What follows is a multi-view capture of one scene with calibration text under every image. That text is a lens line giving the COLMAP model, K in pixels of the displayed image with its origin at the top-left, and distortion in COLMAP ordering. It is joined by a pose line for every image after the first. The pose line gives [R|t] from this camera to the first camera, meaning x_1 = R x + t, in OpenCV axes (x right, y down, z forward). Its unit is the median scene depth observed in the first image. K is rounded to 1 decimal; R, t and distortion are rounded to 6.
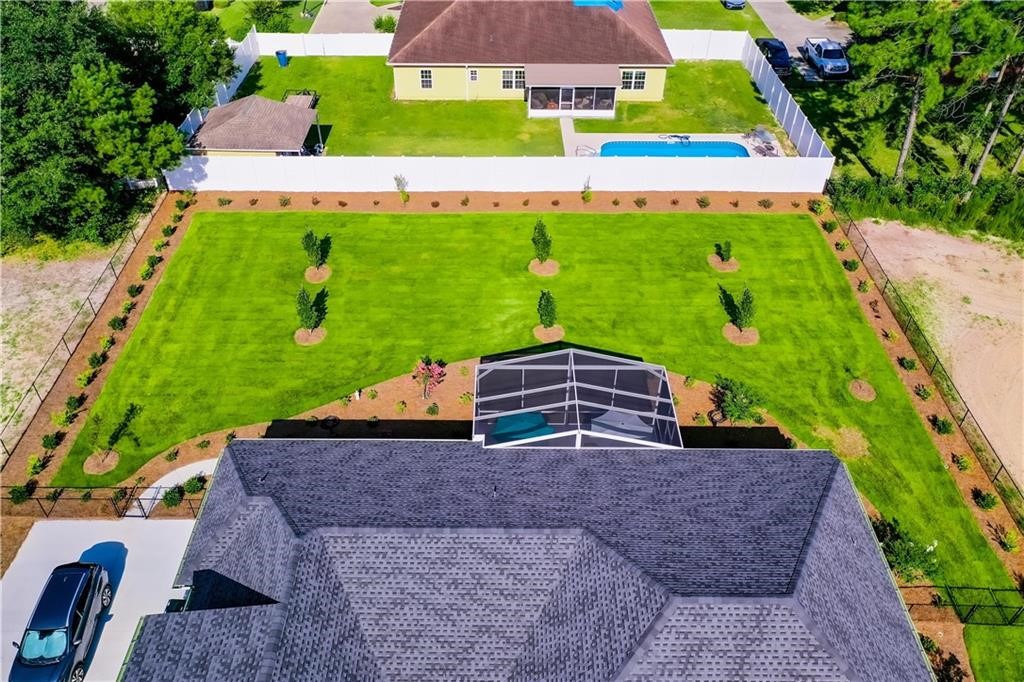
lens RADIAL K [[817.9, 0, 512.0], [0, 817.9, 340.6], [0, 0, 1]] dist [0.006311, 0.006337]
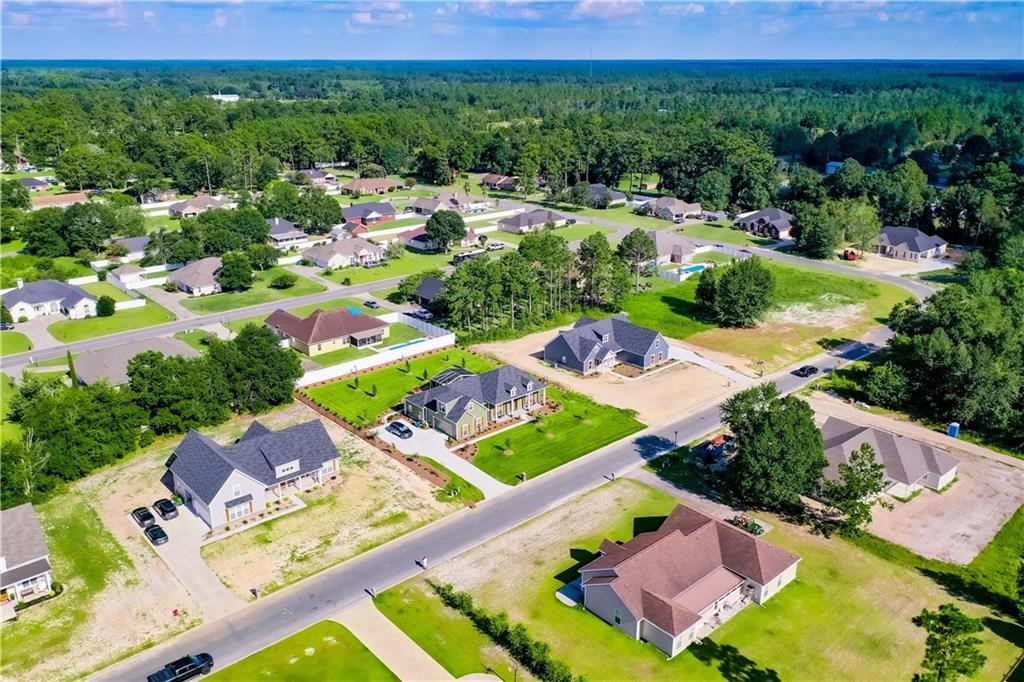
lens RADIAL K [[817.9, 0, 513.9], [0, 817.9, 342.2], [0, 0, 1]] dist [0.006311, 0.006337]
pose [[0.744391, -0.224883, 0.628737, -1.433001], [0.433057, 0.879302, -0.198213, 0.543664], [-0.508275, 0.419827, 0.751932, -1.552739]]
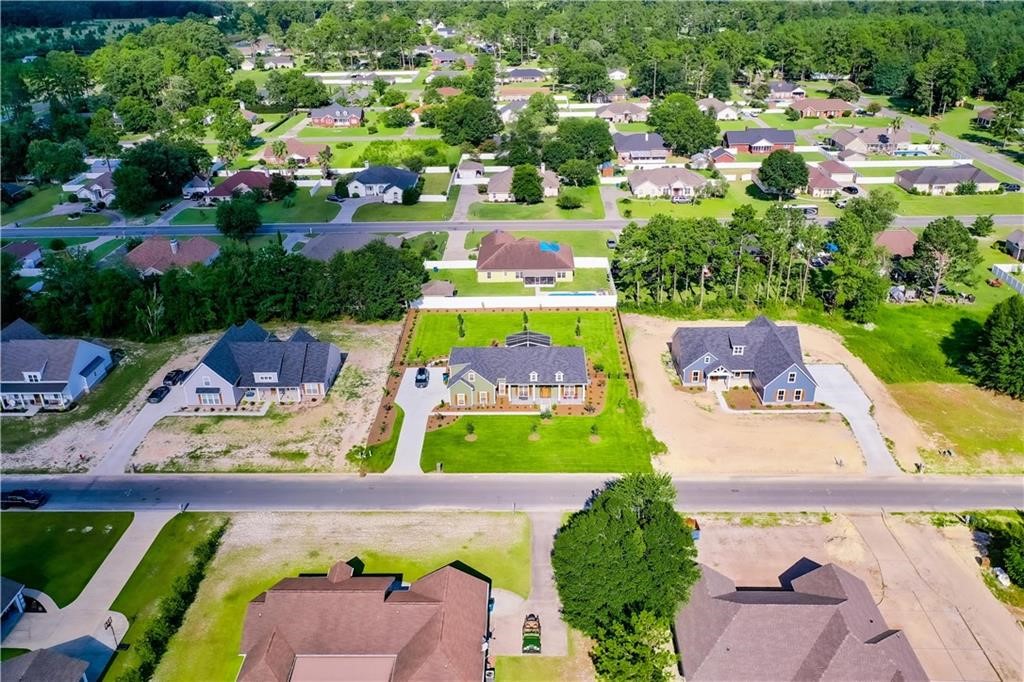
lens RADIAL K [[817.9, 0, 517.2], [0, 817.9, 339.2], [0, 0, 1]] dist [0.006311, 0.006337]
pose [[0.999392, -0.012517, -0.032534, 0.086202], [0.003988, 0.968240, -0.249991, 0.630788], [0.034630, 0.249709, 0.967702, -1.760987]]
